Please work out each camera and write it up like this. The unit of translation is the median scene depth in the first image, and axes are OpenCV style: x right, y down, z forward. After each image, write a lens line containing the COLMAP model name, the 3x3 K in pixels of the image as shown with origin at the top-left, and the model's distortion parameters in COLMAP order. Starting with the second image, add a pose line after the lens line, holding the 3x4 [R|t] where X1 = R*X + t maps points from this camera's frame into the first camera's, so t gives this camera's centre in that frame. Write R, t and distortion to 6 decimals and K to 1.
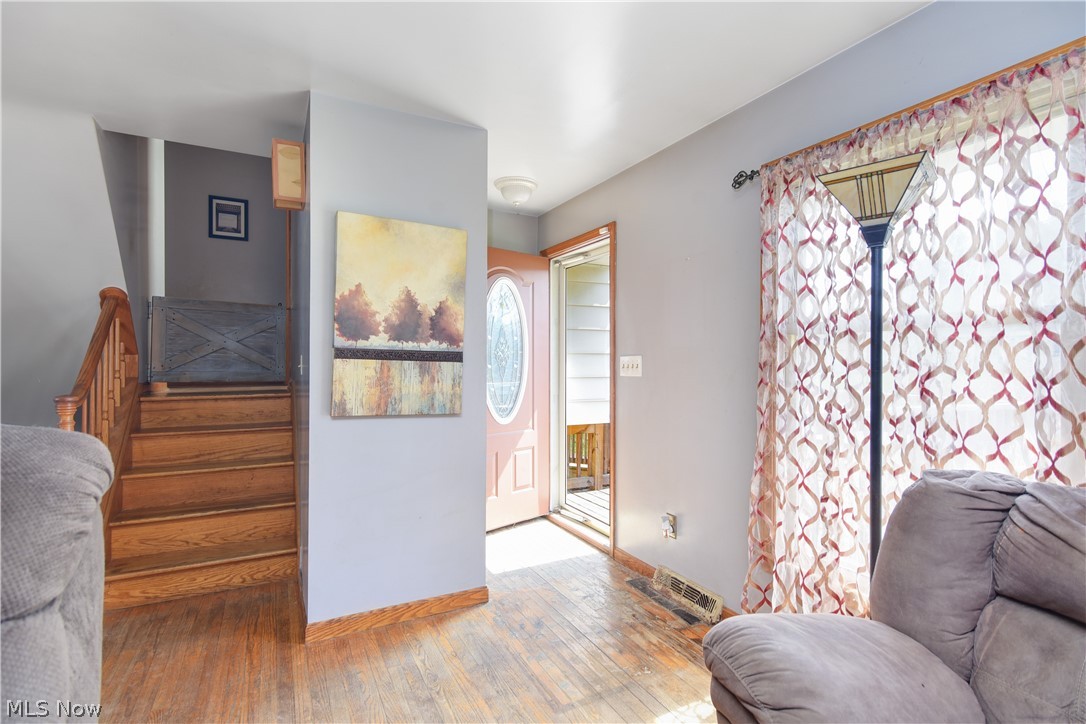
lens RADIAL K [[526.7, 0, 543.0], [0, 526.7, 357.4], [0, 0, 1]] dist [0.001561, 0.000567]
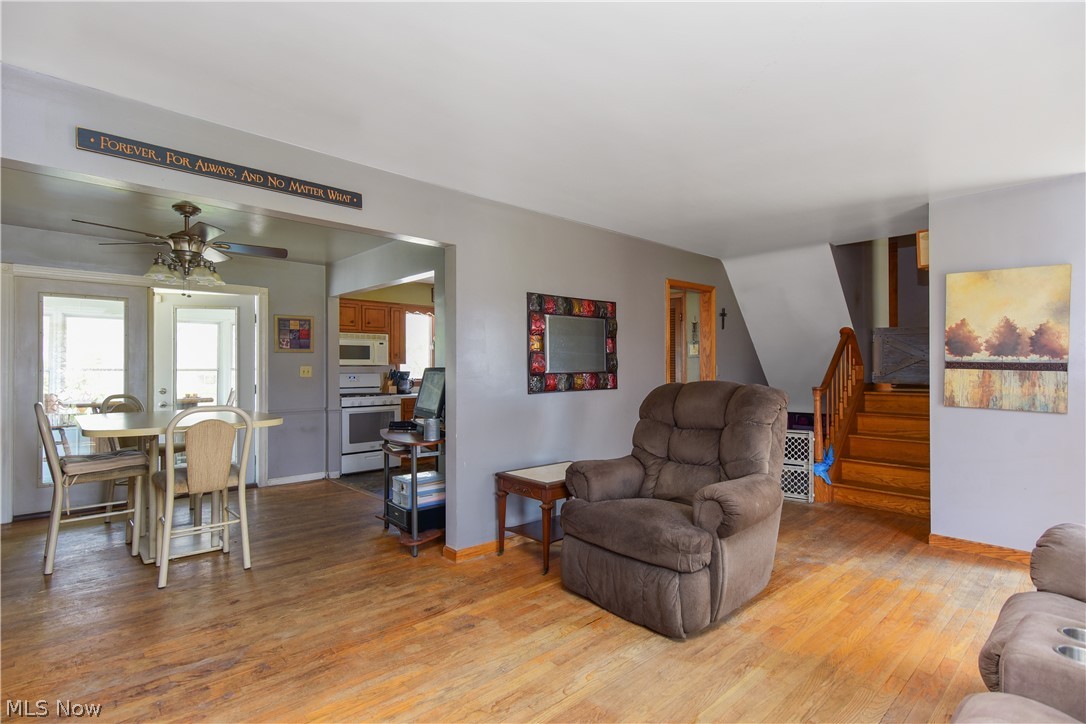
lens RADIAL K [[526.7, 0, 541.7], [0, 526.7, 363.9], [0, 0, 1]] dist [0.001561, 0.000567]
pose [[0.260234, -0.008209, -0.965511, 0.756838], [0.007594, 0.999950, -0.006455, -0.009993], [0.965516, -0.005653, 0.260284, -0.531654]]
